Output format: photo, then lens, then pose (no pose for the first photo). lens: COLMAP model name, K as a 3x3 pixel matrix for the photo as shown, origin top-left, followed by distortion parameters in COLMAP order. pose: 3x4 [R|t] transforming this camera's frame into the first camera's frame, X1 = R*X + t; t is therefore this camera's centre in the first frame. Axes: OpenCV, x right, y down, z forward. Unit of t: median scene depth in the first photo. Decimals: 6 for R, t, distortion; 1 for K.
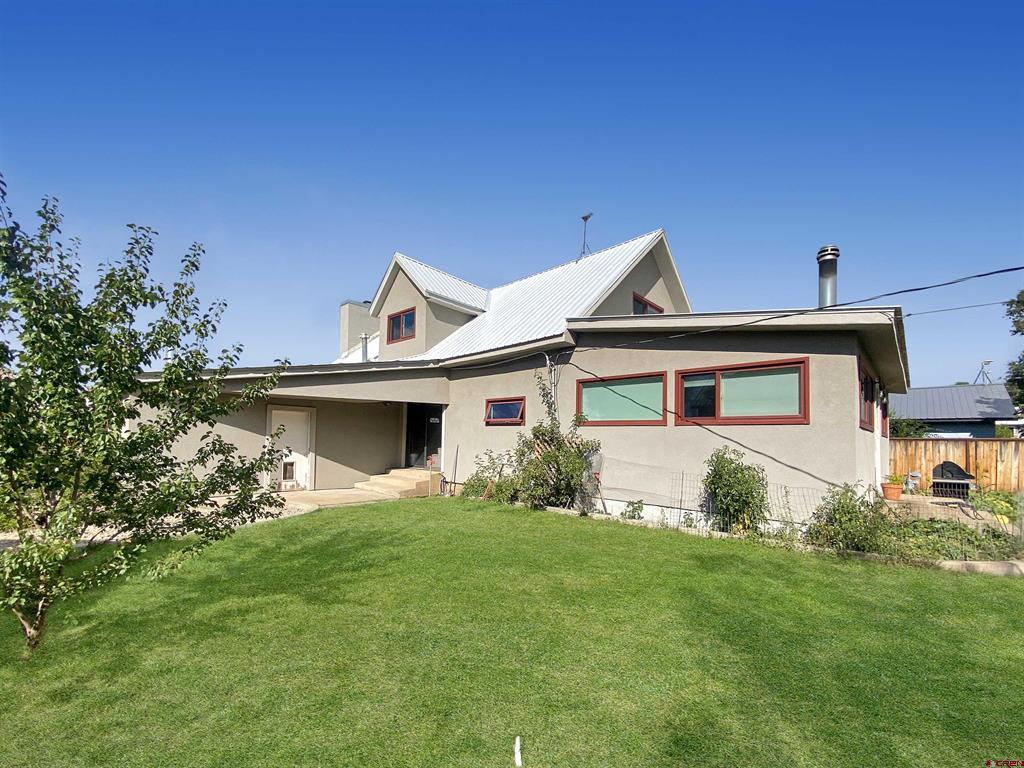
lens RADIAL K [[406.7, 0, 510.9], [0, 406.7, 429.7], [0, 0, 1]] dist [-0.001494, -0.017137]
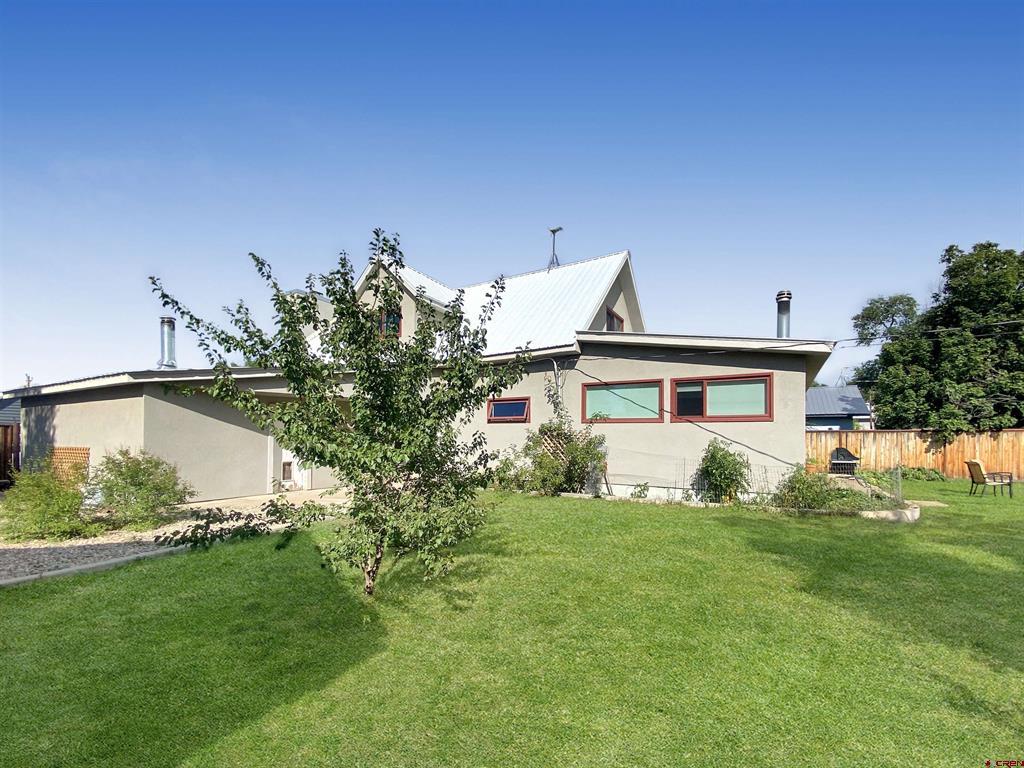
lens RADIAL K [[416.4, 0, 514.4], [0, 416.4, 433.7], [0, 0, 1]] dist [-0.000419, -0.017752]
pose [[0.974534, -0.012659, 0.223880, -0.311070], [0.008112, 0.999742, 0.021217, -0.005760], [-0.224091, -0.018861, 0.974386, -0.129281]]
